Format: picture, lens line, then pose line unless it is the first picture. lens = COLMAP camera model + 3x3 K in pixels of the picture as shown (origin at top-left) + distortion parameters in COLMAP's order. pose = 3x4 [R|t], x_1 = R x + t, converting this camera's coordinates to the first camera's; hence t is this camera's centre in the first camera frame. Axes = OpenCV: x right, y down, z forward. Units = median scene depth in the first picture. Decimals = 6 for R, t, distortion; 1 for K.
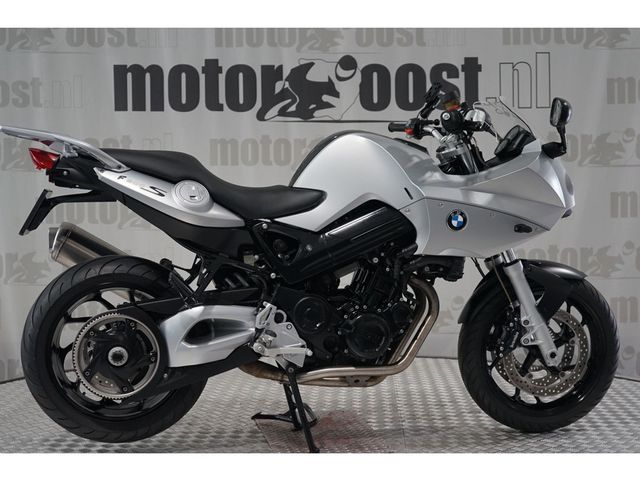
lens RADIAL K [[1045.9, 0, 320.0], [0, 1045.9, 240.0], [0, 0, 1]] dist [0.007566, 0.013895]
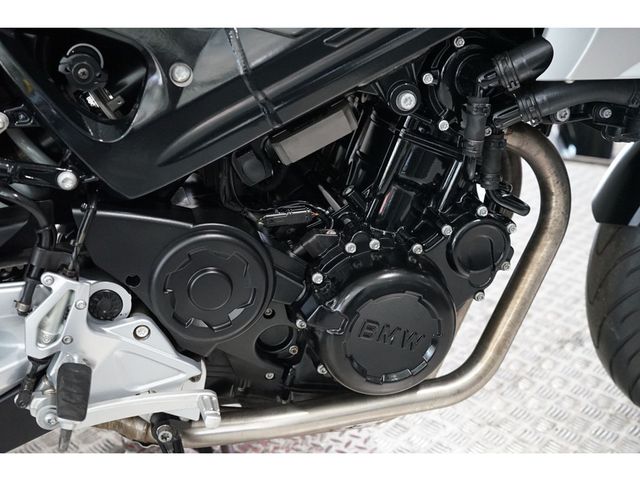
lens RADIAL K [[823.9, 0, 320.0], [0, 823.9, 240.0], [0, 0, 1]] dist [-0.012993, -0.033301]
pose [[0.997721, -0.054493, 0.039801, 0.016071], [0.037131, 0.935829, 0.350494, -0.028738], [-0.056346, -0.348217, 0.935719, 0.778848]]
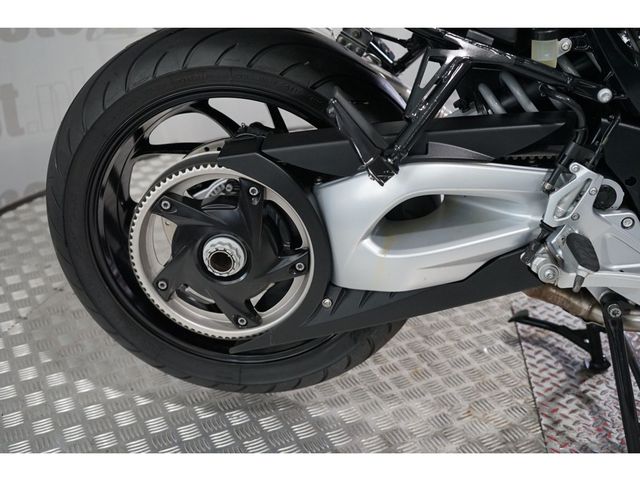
lens RADIAL K [[823.9, 0, 320.0], [0, 823.9, 240.0], [0, 0, 1]] dist [-0.012993, -0.033301]
pose [[0.957393, 0.122411, -0.261560, -0.059957], [-0.017754, 0.928954, 0.369769, -0.027112], [0.288241, -0.349370, 0.891548, 0.683329]]
